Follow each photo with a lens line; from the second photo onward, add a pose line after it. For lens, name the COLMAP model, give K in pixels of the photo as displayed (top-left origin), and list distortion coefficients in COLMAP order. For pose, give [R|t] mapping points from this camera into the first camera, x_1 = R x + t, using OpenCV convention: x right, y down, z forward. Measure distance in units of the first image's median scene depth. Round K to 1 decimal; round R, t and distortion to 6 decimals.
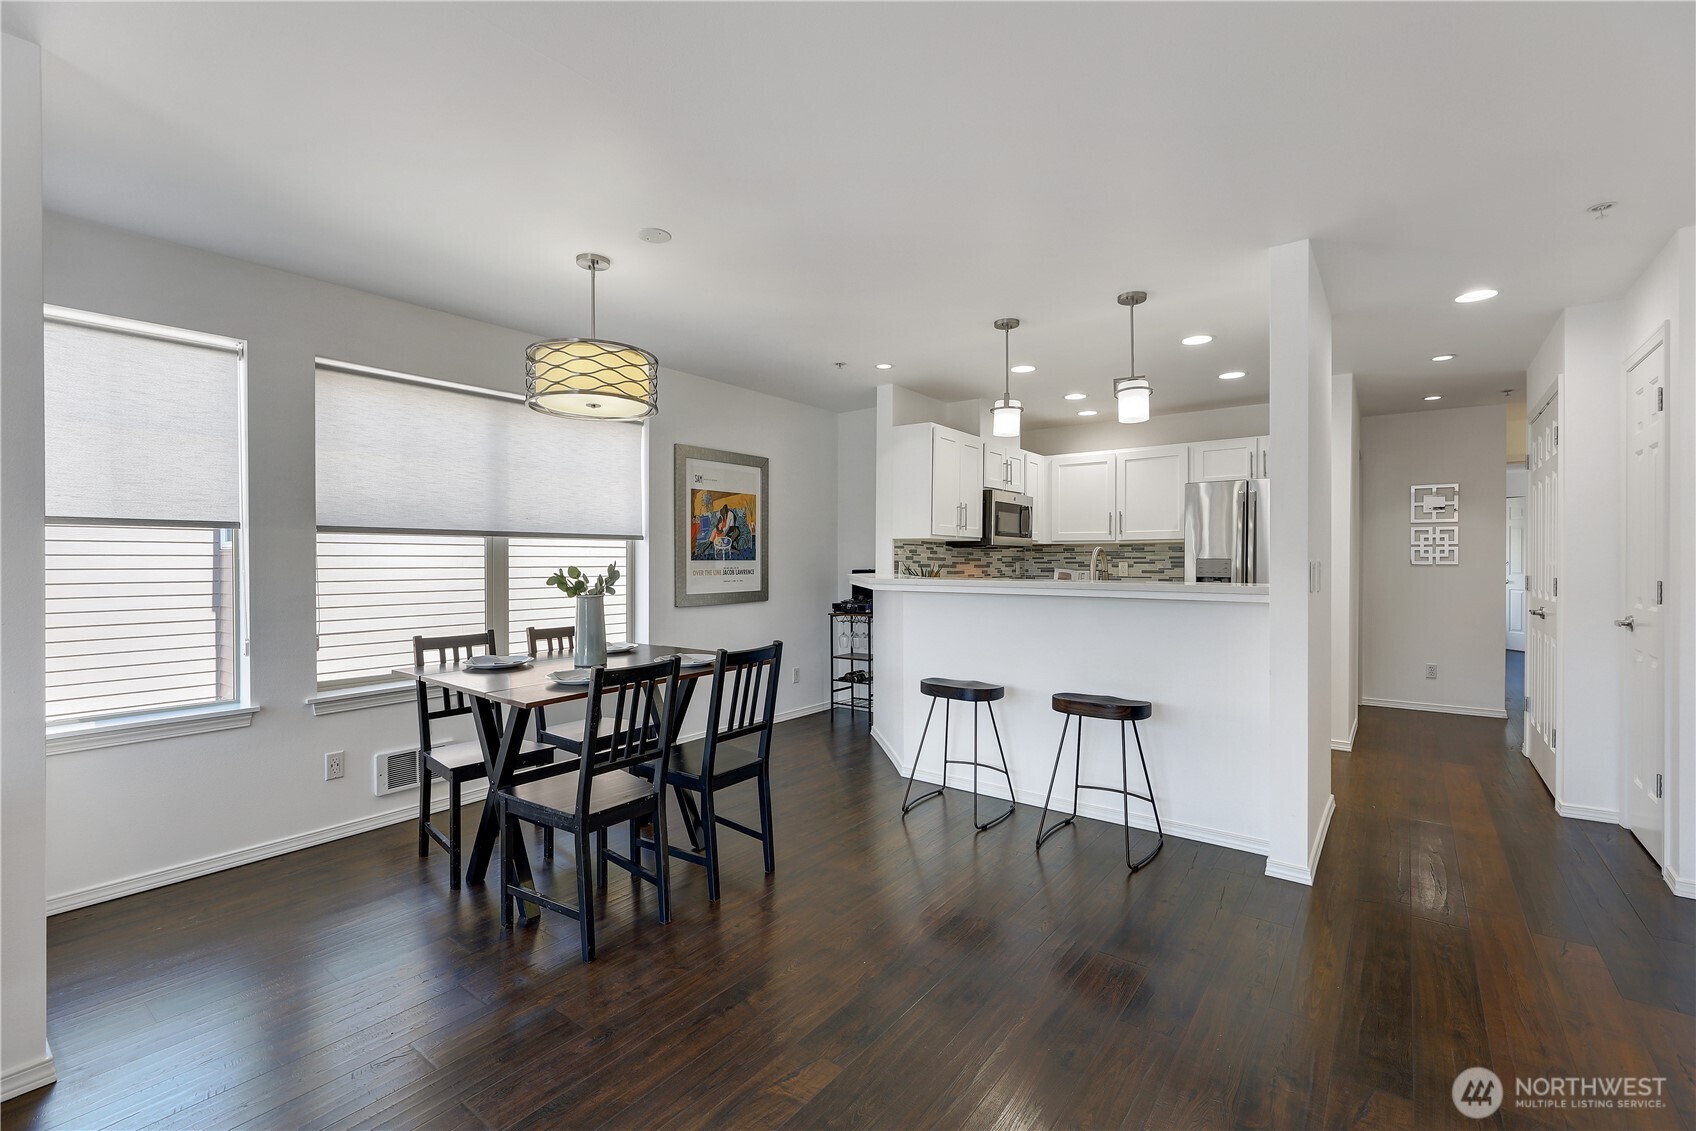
lens RADIAL K [[762.2, 0, 848.9], [0, 762.2, 559.6], [0, 0, 1]] dist [-0.001294, 0.000273]
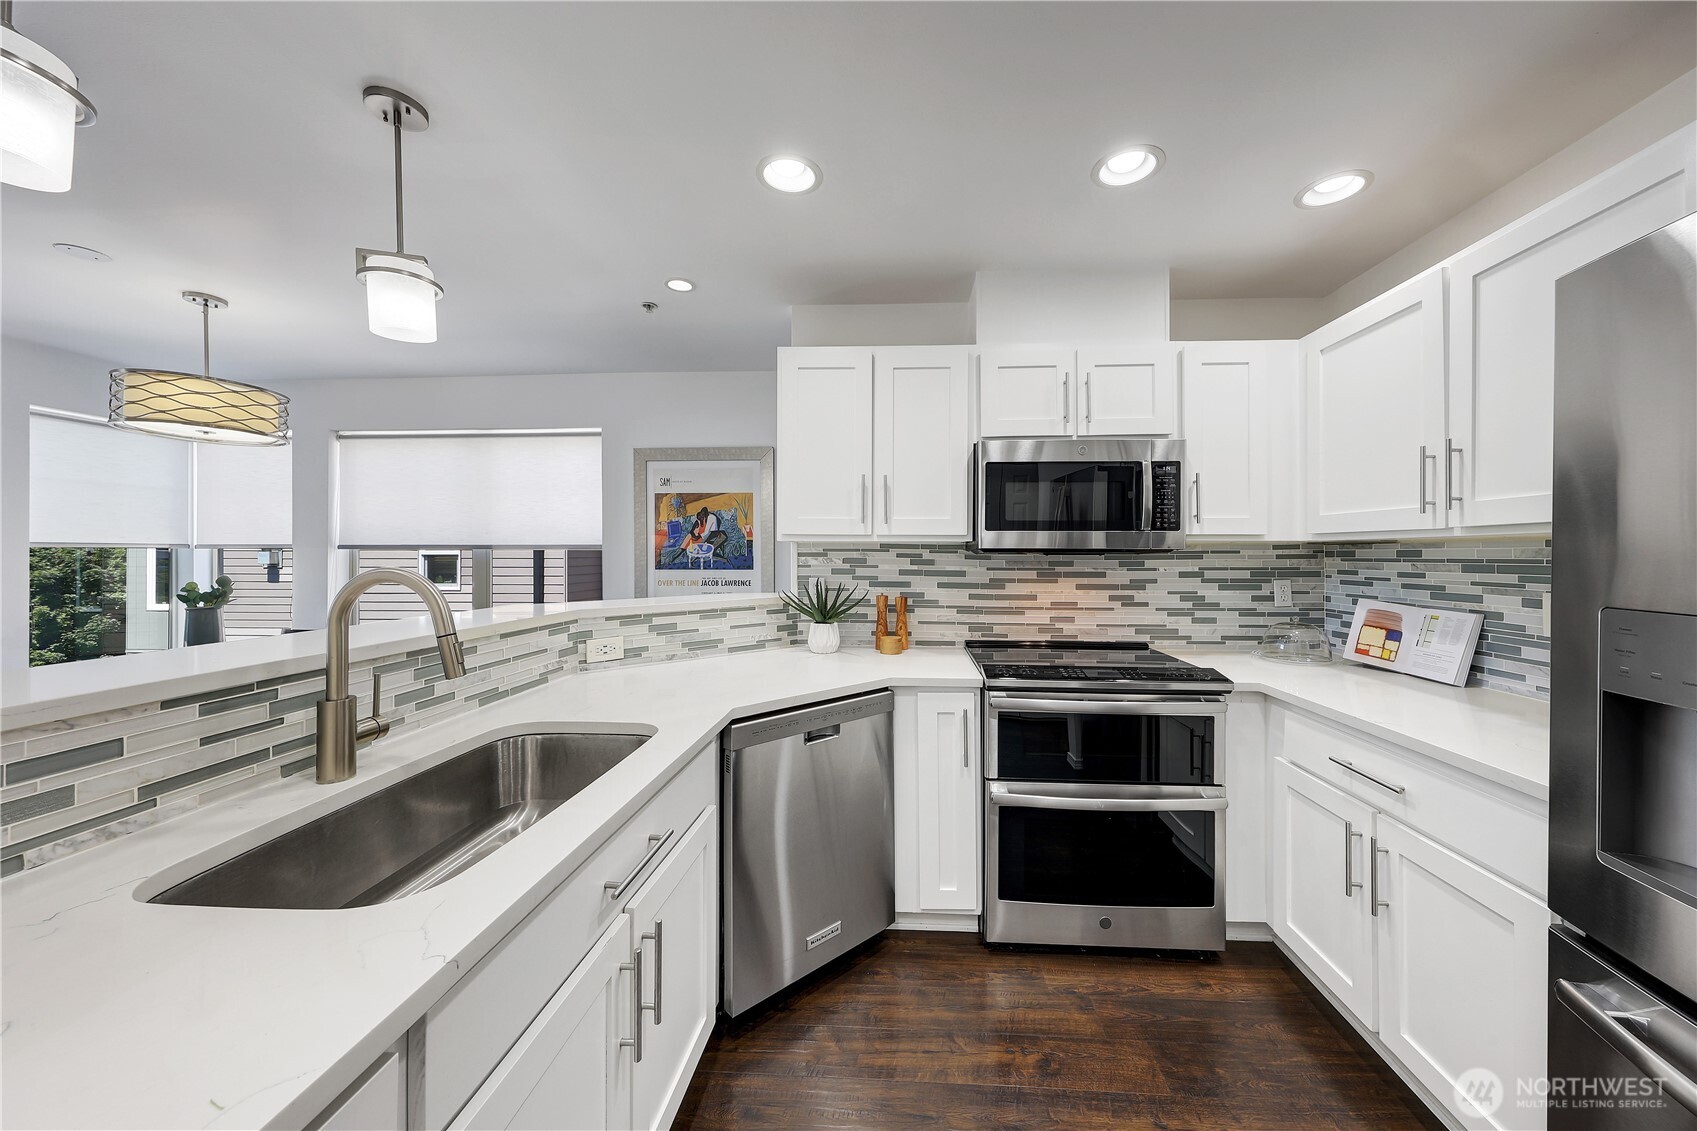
lens RADIAL K [[572.2, 0, 878.3], [0, 572.2, 552.2], [0, 0, 1]] dist [0.000042, -0.000526]
pose [[0.552250, -0.002526, -0.833675, 0.509858], [-0.000003, 0.999995, -0.003031, -0.017059], [0.833679, 0.001676, 0.552247, 0.791481]]
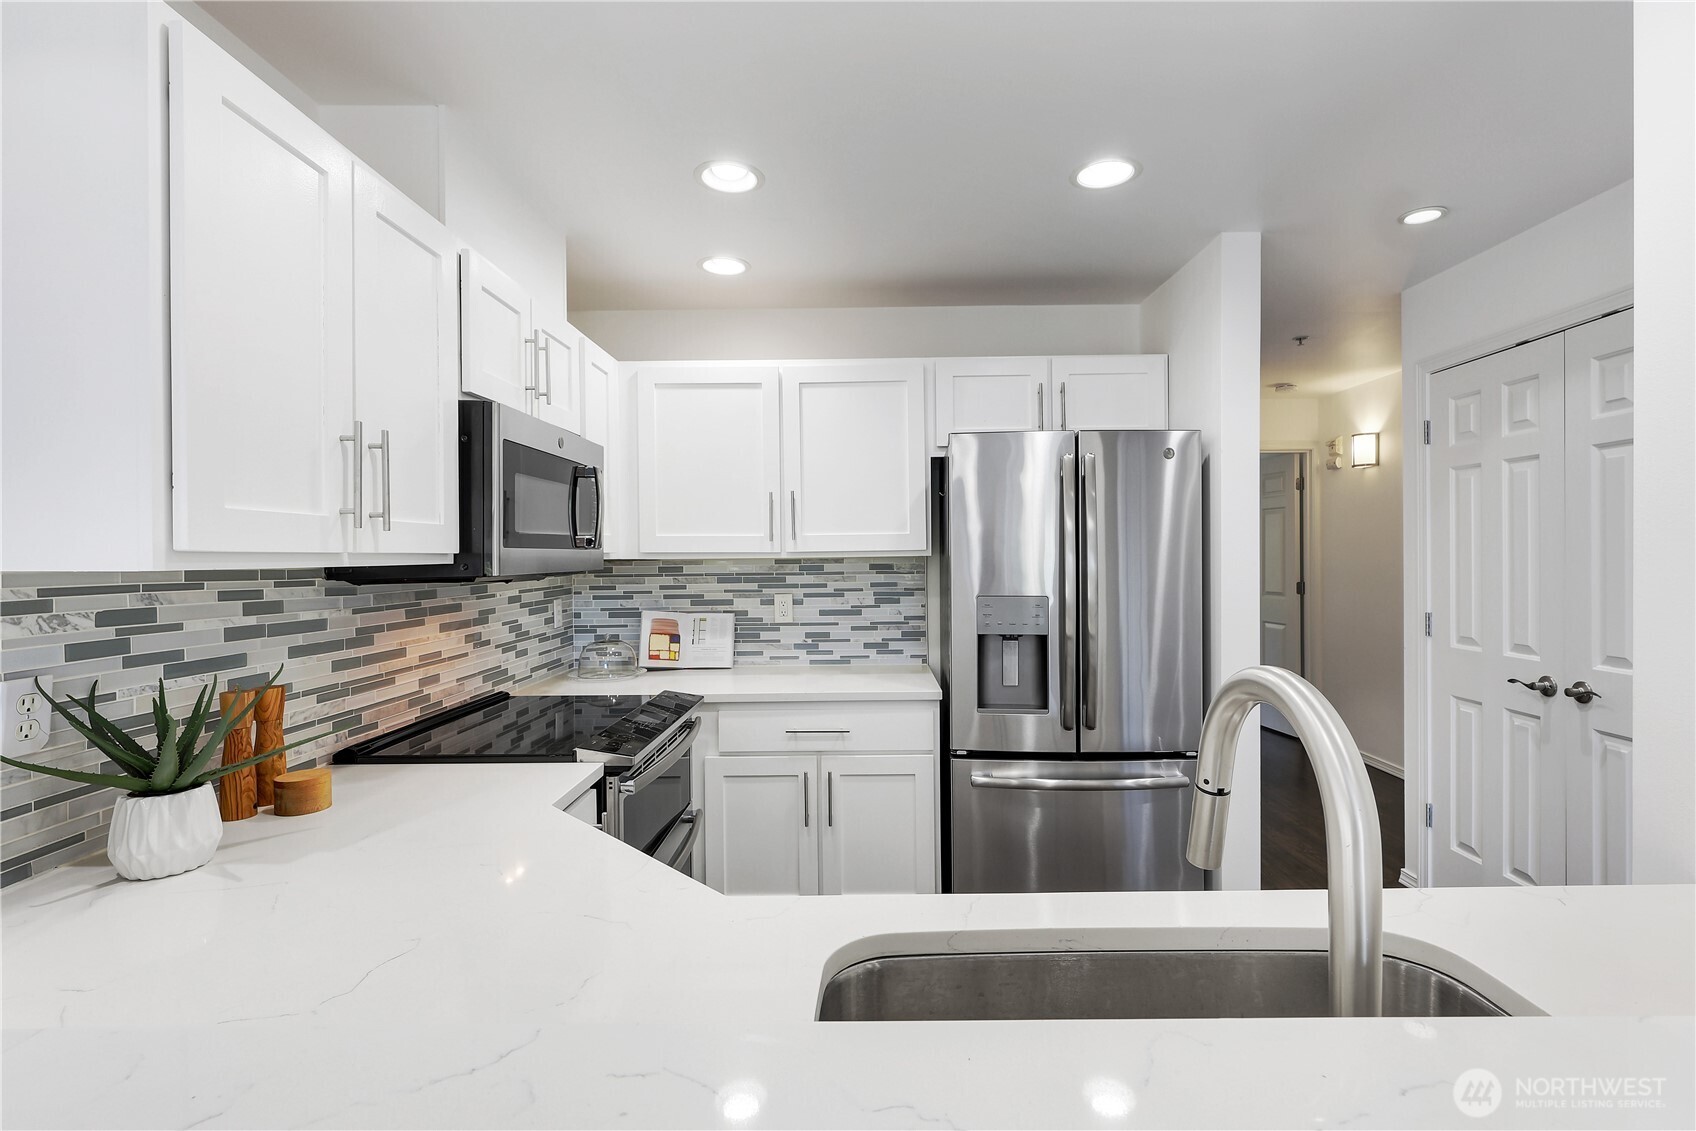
lens RADIAL K [[762.2, 0, 857.1], [0, 762.2, 561.3], [0, 0, 1]] dist [-0.001294, 0.000273]
pose [[0.813524, -0.014944, 0.581339, 0.138394], [0.010901, 0.999886, 0.010448, -0.029103], [-0.581429, -0.002162, 0.813594, 0.710120]]
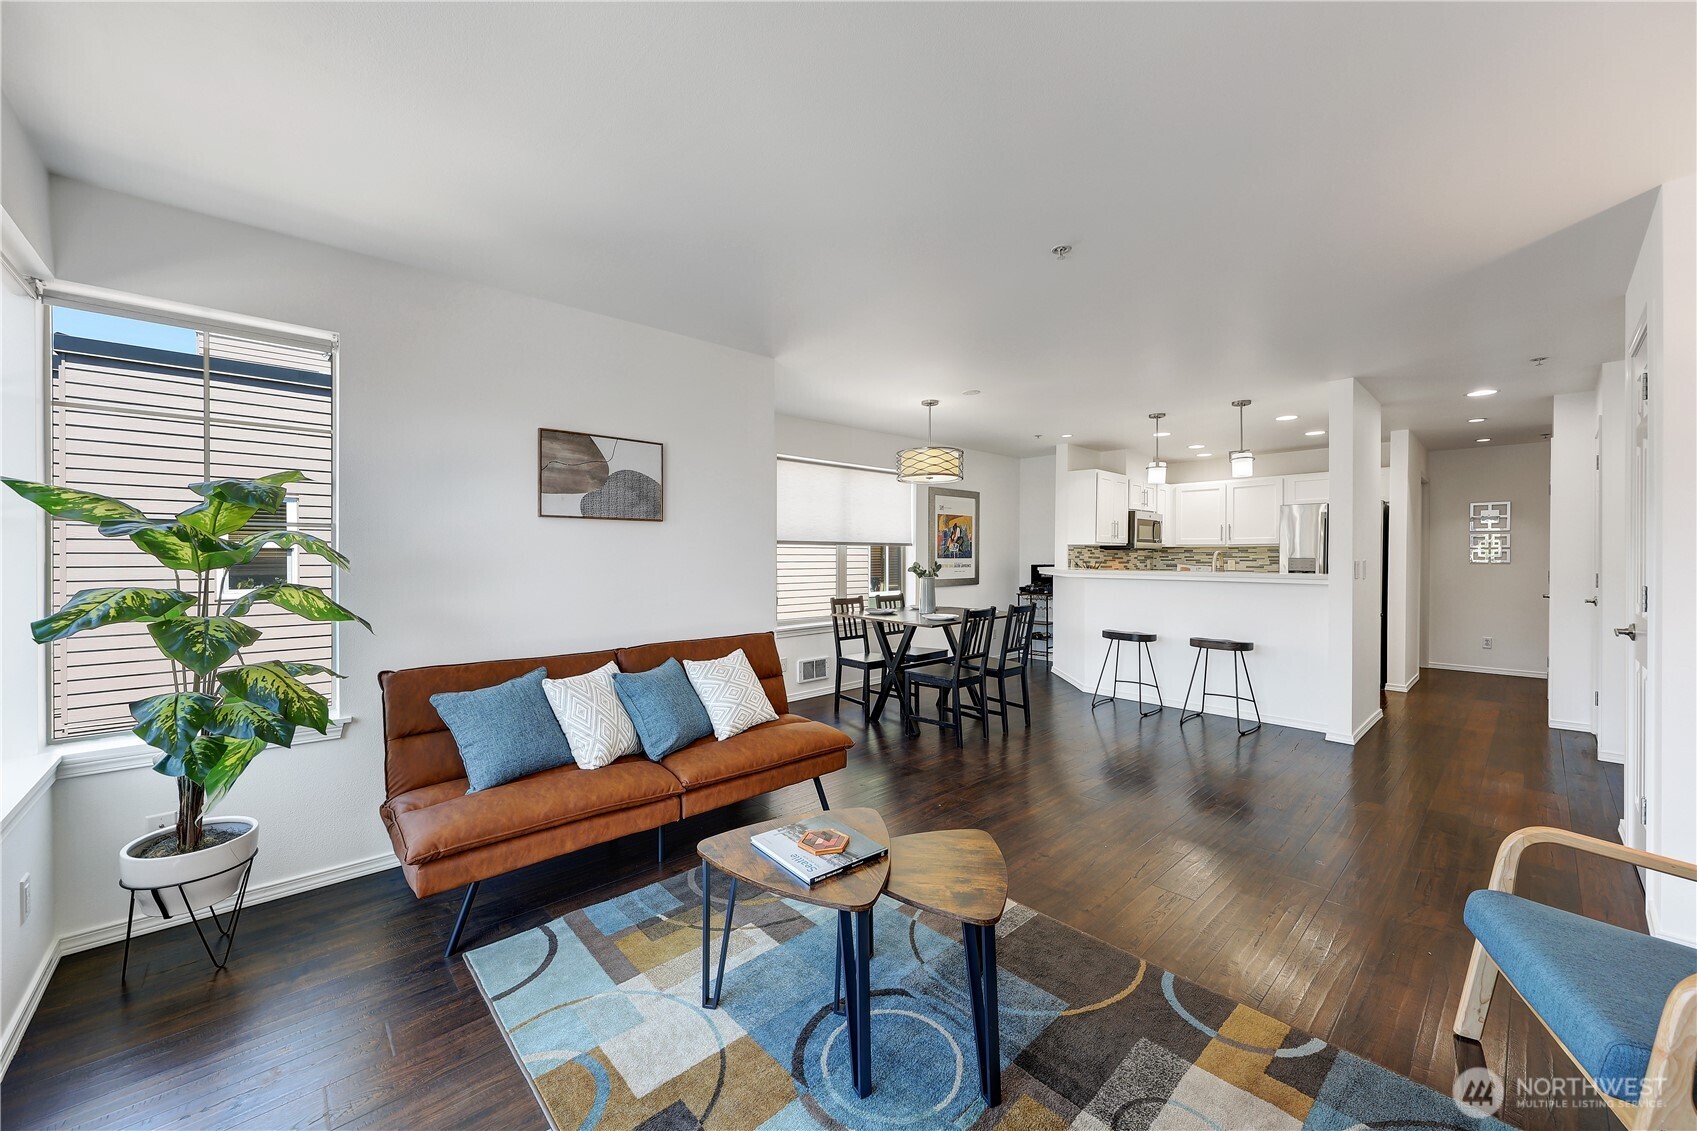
lens RADIAL K [[630.6, 0, 837.7], [0, 630.6, 555.4], [0, 0, 1]] dist [-0.009815, 0.001566]
pose [[0.978203, 0.001479, -0.207644, -0.128716], [-0.001762, 0.999998, -0.001182, -0.003021], [0.207642, 0.001522, 0.978204, -0.329486]]
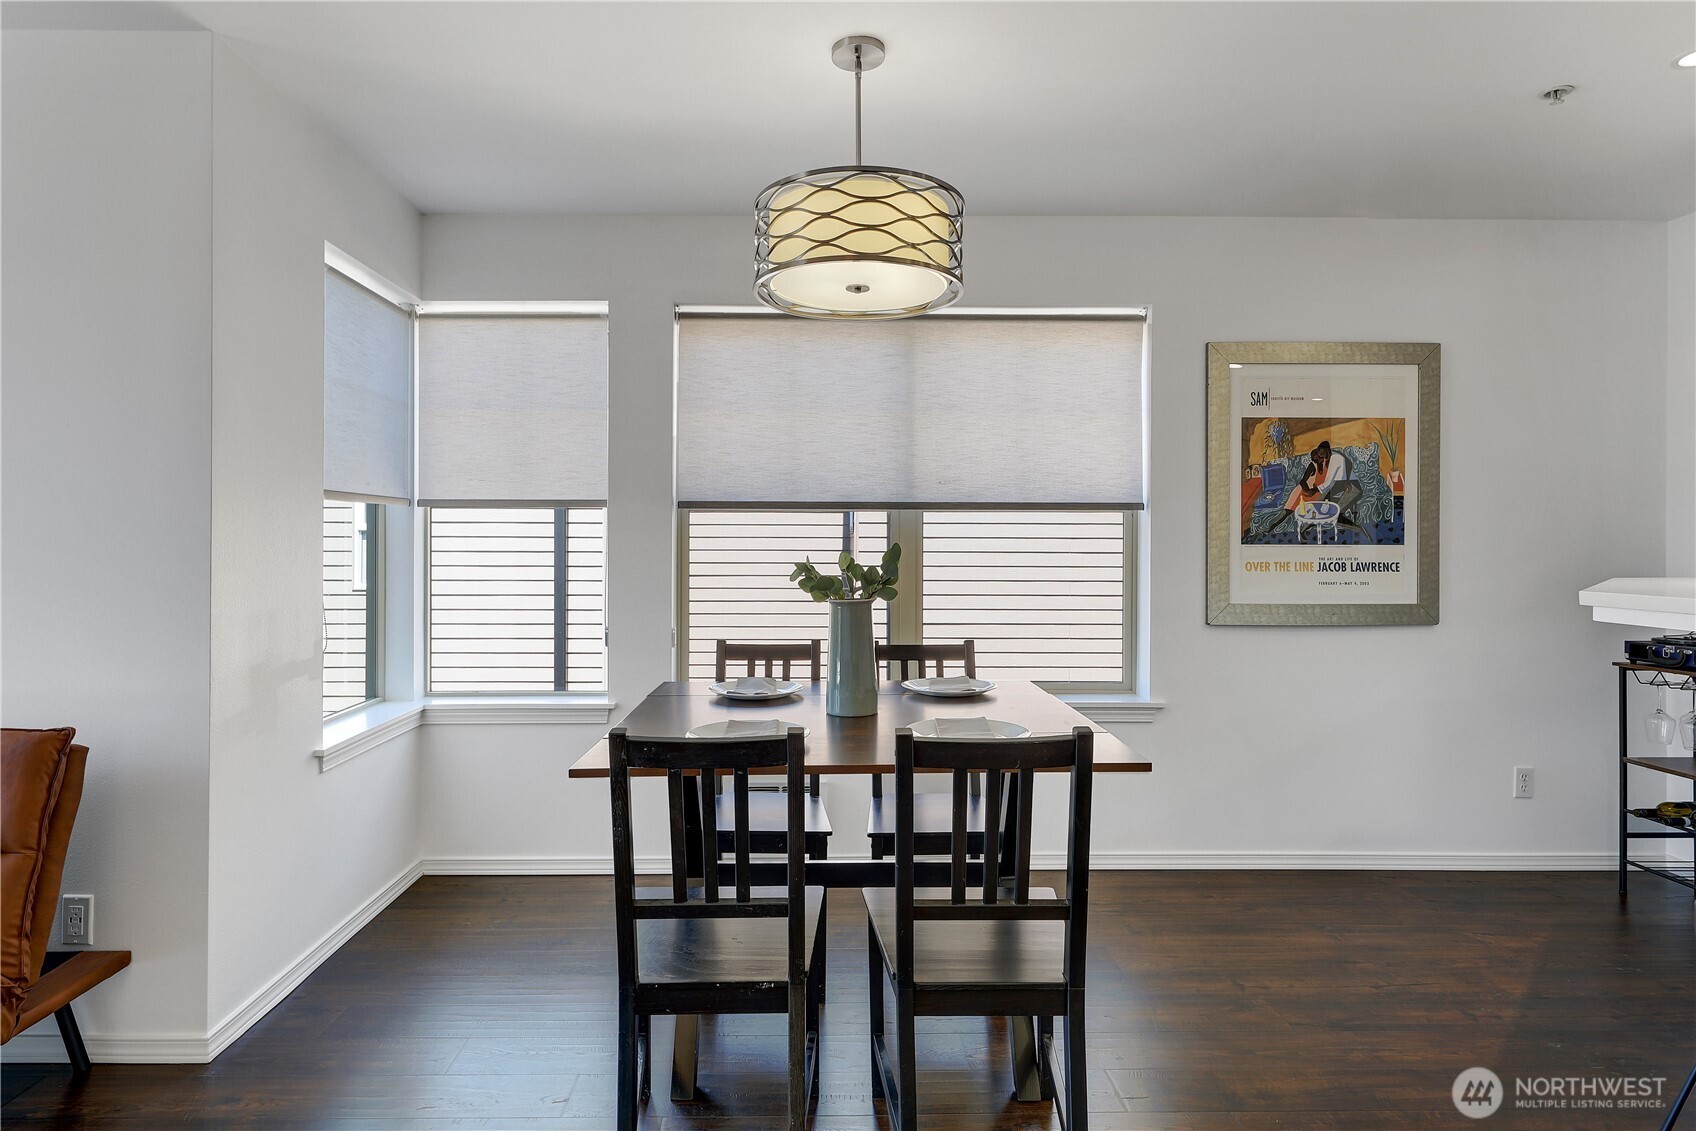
lens RADIAL K [[904.4, 0, 804.8], [0, 904.4, 540.0], [0, 0, 1]] dist [-0.000297, 0.004736]
pose [[0.598449, 0.001085, -0.801160, 0.131357], [-0.003260, 0.999994, -0.001082, -0.000189], [0.801154, 0.003259, 0.598449, 0.316670]]
